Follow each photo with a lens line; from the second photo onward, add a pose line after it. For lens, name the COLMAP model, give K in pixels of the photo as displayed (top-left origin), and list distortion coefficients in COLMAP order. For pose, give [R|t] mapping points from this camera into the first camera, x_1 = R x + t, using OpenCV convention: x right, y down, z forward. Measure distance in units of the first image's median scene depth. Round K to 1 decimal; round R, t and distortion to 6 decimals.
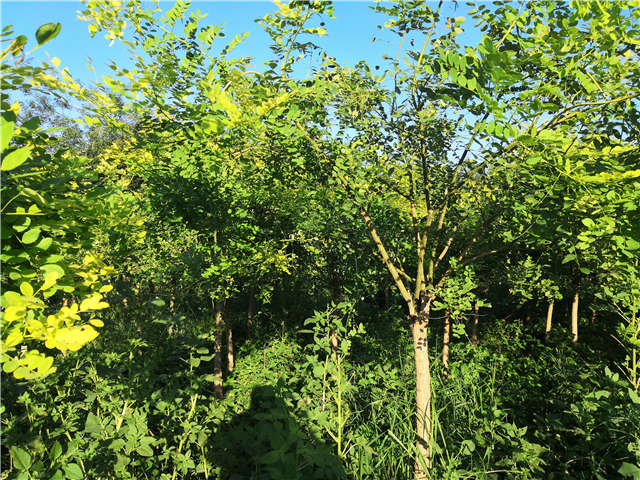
lens RADIAL K [[503.0, 0, 319.3], [0, 503.0, 239.8], [0, 0, 1]] dist [-0.002421, 0.000926]
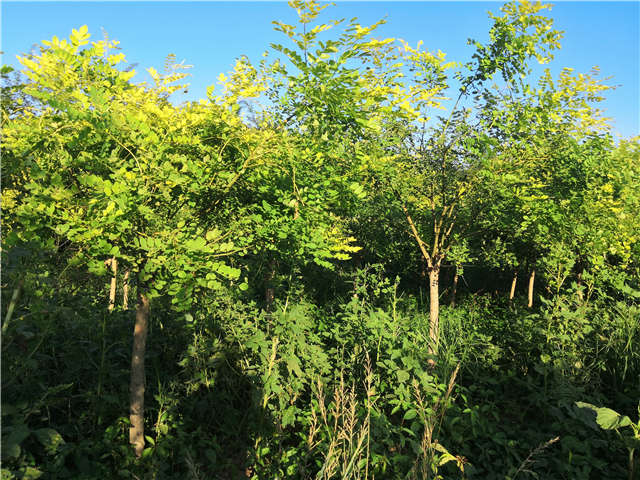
lens RADIAL K [[503.0, 0, 320.6], [0, 503.0, 239.9], [0, 0, 1]] dist [-0.002421, 0.000926]
pose [[0.997925, 0.037239, 0.052532, -0.280601], [-0.039077, 0.998644, 0.034405, 0.013398], [-0.051180, -0.036387, 0.998026, -0.688210]]
